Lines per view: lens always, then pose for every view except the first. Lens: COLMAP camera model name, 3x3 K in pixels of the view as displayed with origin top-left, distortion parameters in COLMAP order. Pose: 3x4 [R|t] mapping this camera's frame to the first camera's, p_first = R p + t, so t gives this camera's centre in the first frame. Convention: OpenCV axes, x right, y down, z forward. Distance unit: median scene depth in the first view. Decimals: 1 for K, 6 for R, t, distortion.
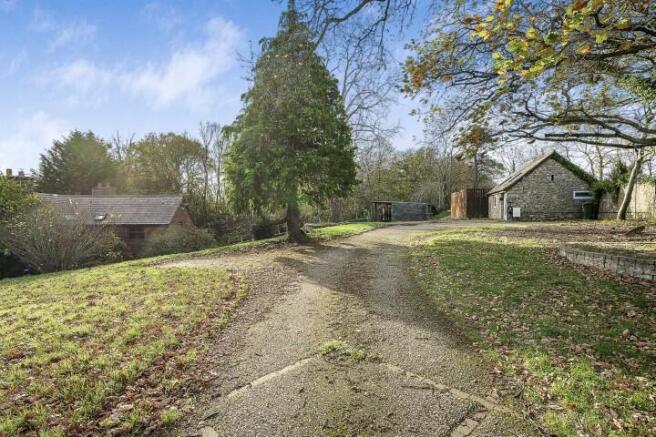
lens RADIAL K [[348.1, 0, 329.9], [0, 348.1, 217.0], [0, 0, 1]] dist [0.007441, 0.000827]
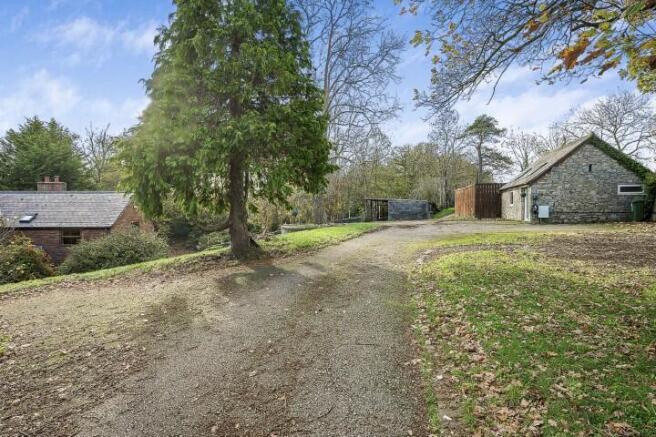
lens RADIAL K [[348.1, 0, 330.9], [0, 348.1, 213.7], [0, 0, 1]] dist [0.007441, 0.000827]
pose [[0.999968, 0.000004, 0.007939, 0.042800], [0.000011, 0.999998, -0.001792, -0.007408], [-0.007939, 0.001792, 0.999967, 0.191064]]
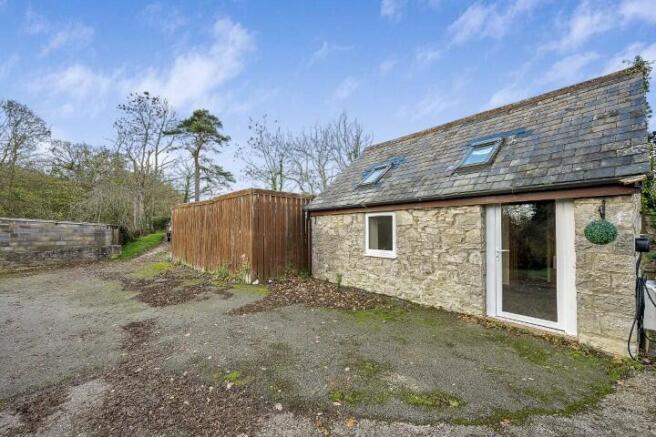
lens RADIAL K [[263.1, 0, 326.7], [0, 263.1, 225.2], [0, 0, 1]] dist [-0.000240, -0.000192]
pose [[0.578950, 0.011639, 0.815280, 0.314792], [0.007408, 0.999782, -0.019534, -0.057523], [-0.815329, 0.017349, 0.578737, 1.083175]]
